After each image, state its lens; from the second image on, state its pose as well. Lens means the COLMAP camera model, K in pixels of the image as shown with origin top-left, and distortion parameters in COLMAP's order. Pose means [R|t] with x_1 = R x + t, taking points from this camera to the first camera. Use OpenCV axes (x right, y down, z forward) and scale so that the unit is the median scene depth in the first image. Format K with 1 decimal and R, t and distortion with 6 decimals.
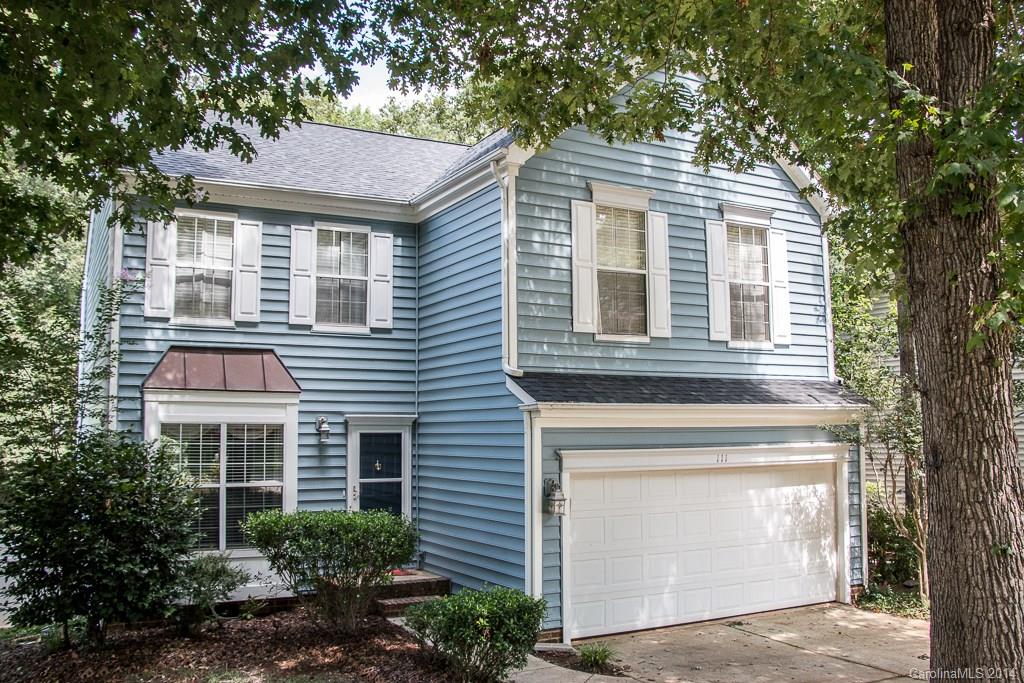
lens RADIAL K [[909.8, 0, 511.8], [0, 909.8, 344.7], [0, 0, 1]] dist [-0.098597, -0.003508]
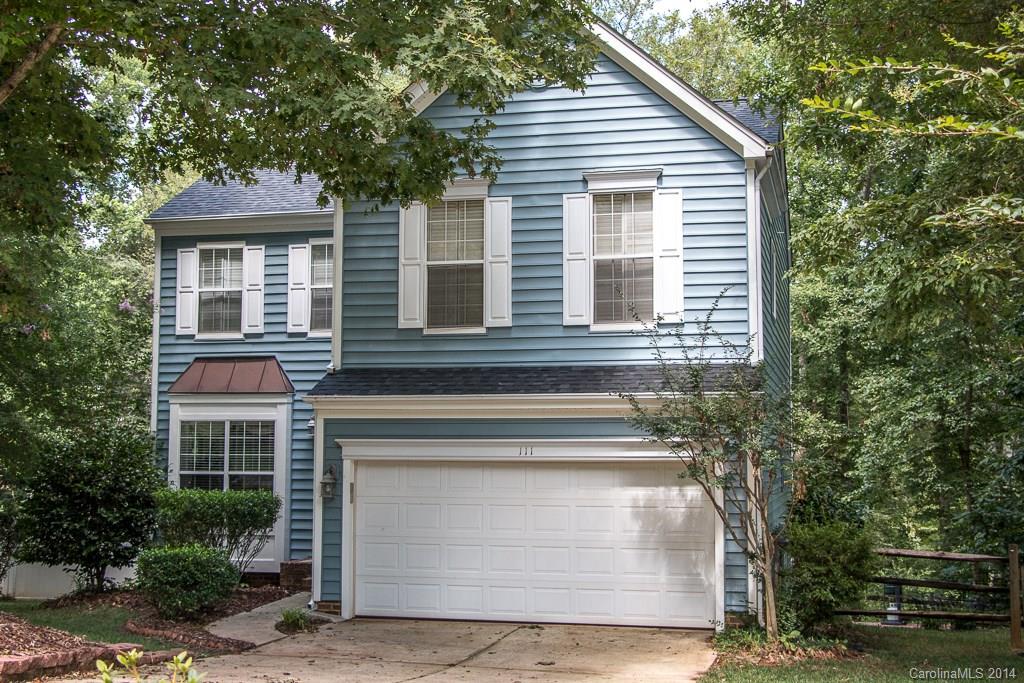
lens RADIAL K [[1301.5, 0, 513.3], [0, 1301.5, 340.6], [0, 0, 1]] dist [0.075331, 0.000000]
pose [[0.737169, -0.051746, -0.673725, 1.096607], [0.057778, 0.998239, -0.013452, 0.025846], [0.673234, -0.029010, 0.738860, -0.018880]]
